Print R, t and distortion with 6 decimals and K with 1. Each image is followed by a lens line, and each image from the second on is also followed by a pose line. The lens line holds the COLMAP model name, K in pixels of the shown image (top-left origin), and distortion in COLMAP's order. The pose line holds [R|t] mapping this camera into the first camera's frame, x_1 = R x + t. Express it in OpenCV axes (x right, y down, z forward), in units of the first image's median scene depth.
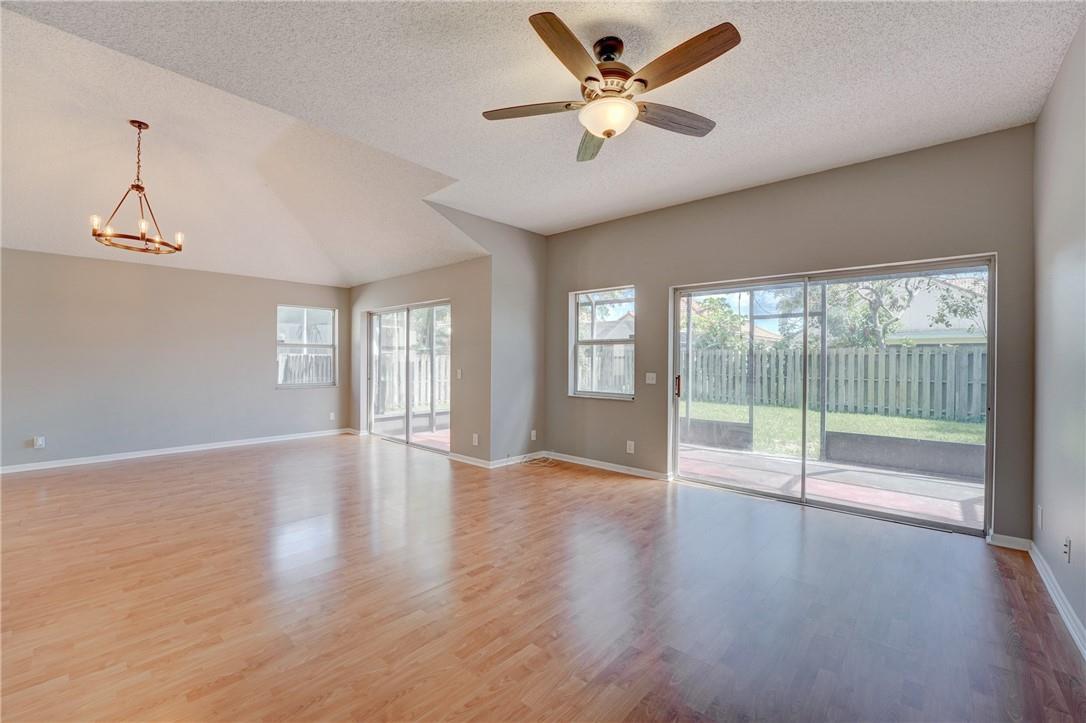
lens RADIAL K [[450.2, 0, 529.5], [0, 450.2, 365.3], [0, 0, 1]] dist [-0.016908, 0.000061]
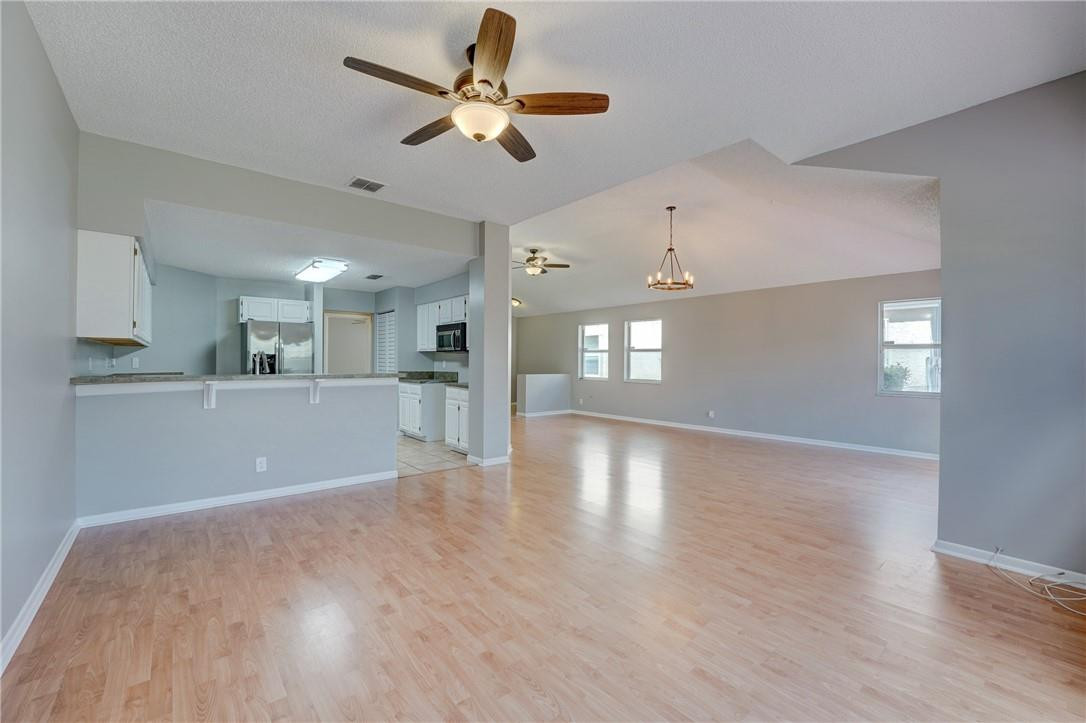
lens RADIAL K [[439.5, 0, 543.6], [0, 439.5, 363.6], [0, 0, 1]] dist [-0.025934, 0.000206]
pose [[-0.119948, -0.000005, -0.992780, 0.682785], [-0.020952, 0.999777, 0.002526, 0.000539], [0.992559, 0.021103, -0.119921, 0.752283]]
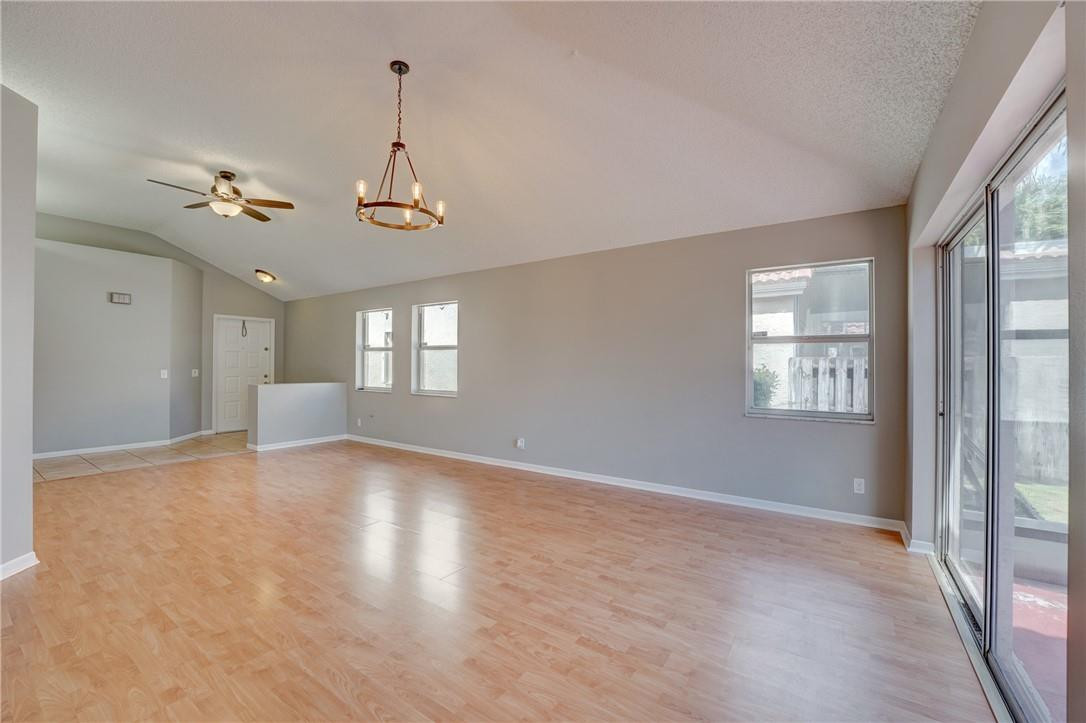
lens RADIAL K [[440.1, 0, 546.8], [0, 440.1, 361.9], [0, 0, 1]] dist [-0.018002, 0.000138]
pose [[0.163198, -0.010010, -0.986543, -0.074918], [-0.016649, 0.999778, -0.012899, -0.010814], [0.986453, 0.018530, 0.162995, 1.141431]]
